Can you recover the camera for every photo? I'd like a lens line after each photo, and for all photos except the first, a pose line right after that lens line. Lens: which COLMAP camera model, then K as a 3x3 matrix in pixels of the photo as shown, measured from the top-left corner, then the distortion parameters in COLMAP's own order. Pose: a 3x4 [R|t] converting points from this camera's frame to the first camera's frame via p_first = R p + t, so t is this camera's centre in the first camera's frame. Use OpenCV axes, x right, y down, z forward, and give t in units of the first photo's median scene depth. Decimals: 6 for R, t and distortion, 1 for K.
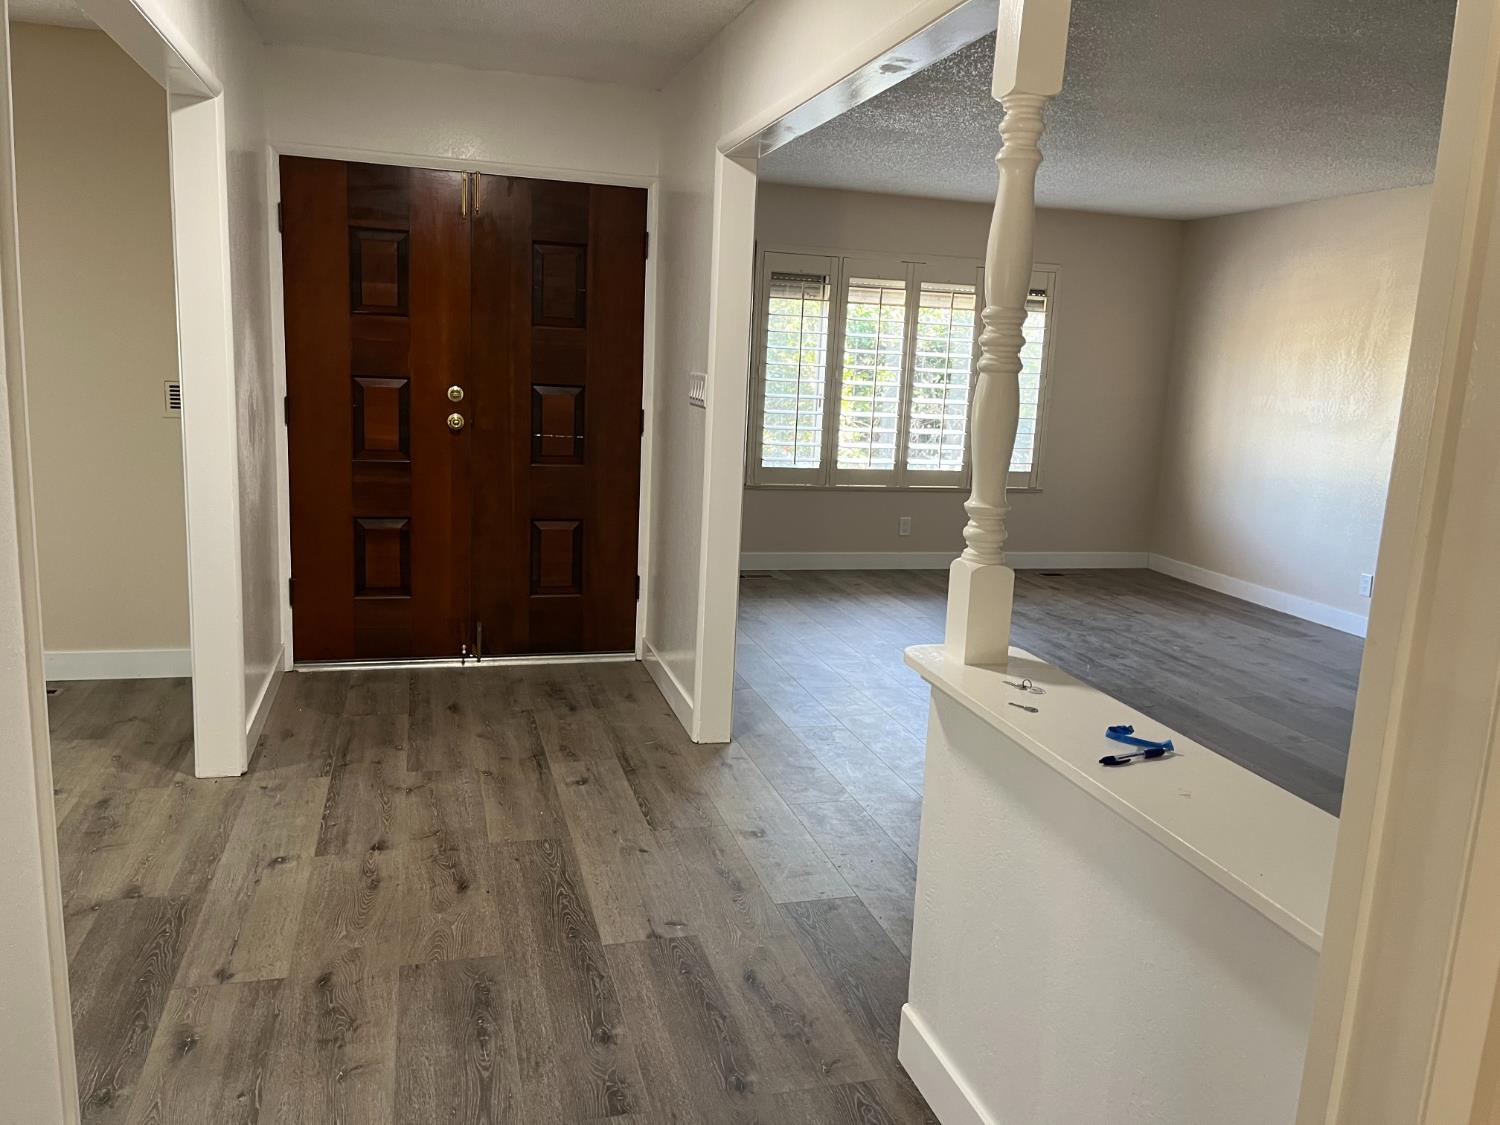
lens RADIAL K [[1139.7, 0, 759.4], [0, 1139.7, 559.4], [0, 0, 1]] dist [0.070176, -0.093833]
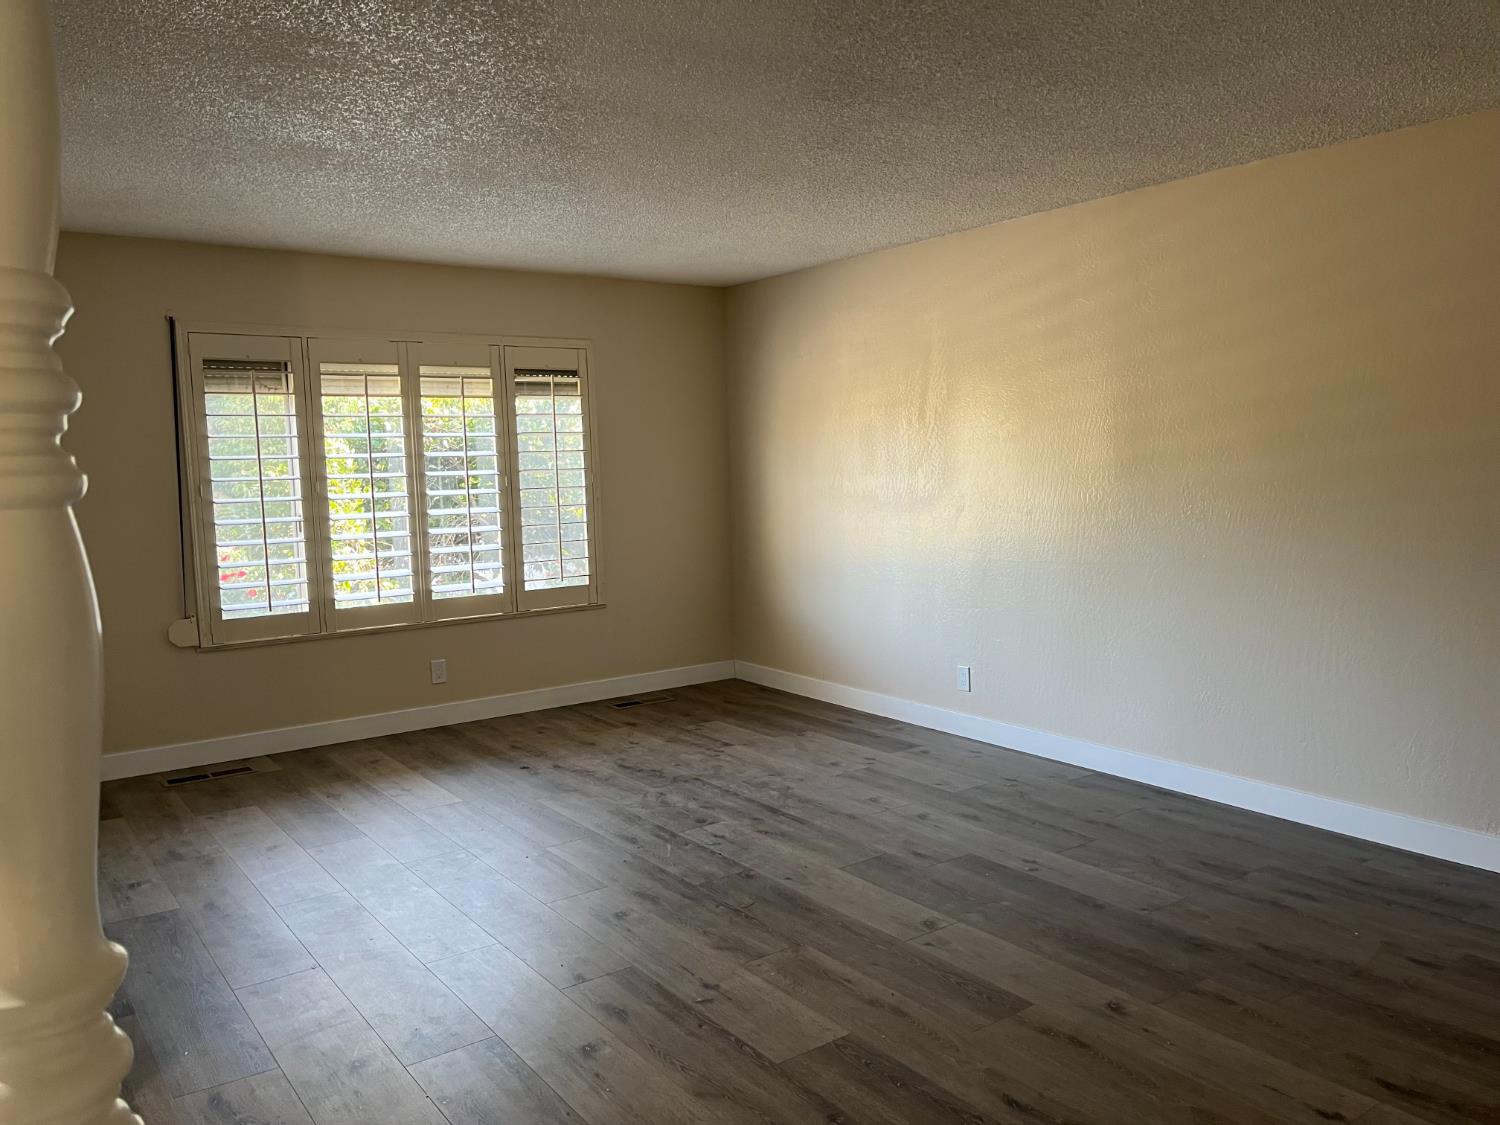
lens RADIAL K [[1139.7, 0, 744.1], [0, 1139.7, 557.5], [0, 0, 1]] dist [0.070176, -0.093833]
pose [[0.940076, -0.100149, 0.325927, 0.089934], [0.127558, 0.989778, -0.063786, -0.034505], [-0.316207, 0.101538, 0.943241, 0.214236]]
